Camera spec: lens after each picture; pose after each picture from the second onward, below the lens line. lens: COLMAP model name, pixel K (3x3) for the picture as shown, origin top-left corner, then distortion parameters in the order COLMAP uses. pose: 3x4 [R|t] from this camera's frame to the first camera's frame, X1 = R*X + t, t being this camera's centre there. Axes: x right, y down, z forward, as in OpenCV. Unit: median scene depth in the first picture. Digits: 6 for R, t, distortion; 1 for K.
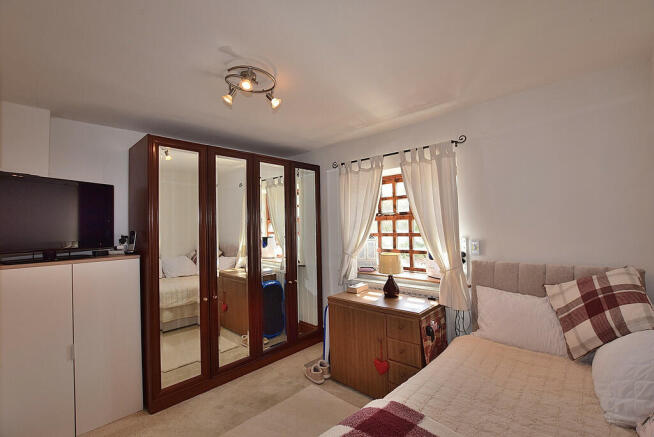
lens RADIAL K [[293.4, 0, 327.0], [0, 293.4, 218.5], [0, 0, 1]] dist [-0.024994, 0.000016]
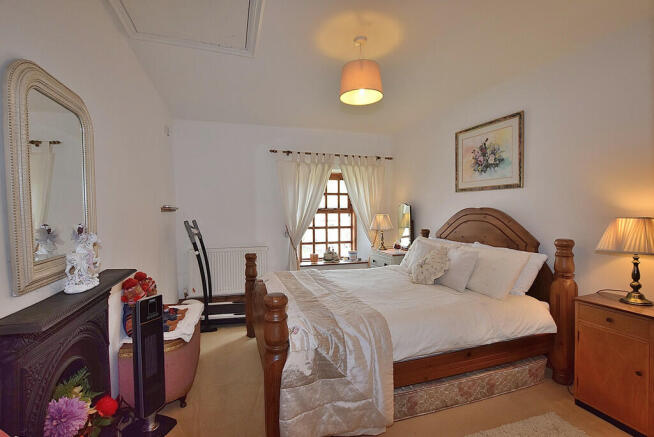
lens RADIAL K [[293.4, 0, 327.0], [0, 293.4, 218.5], [0, 0, 1]] dist [-0.024994, 0.000016]
pose [[0.479476, -0.010675, 0.877490, -0.761584], [-0.008468, 0.999823, 0.016791, 0.004417], [-0.877514, -0.015481, 0.479301, 0.497535]]
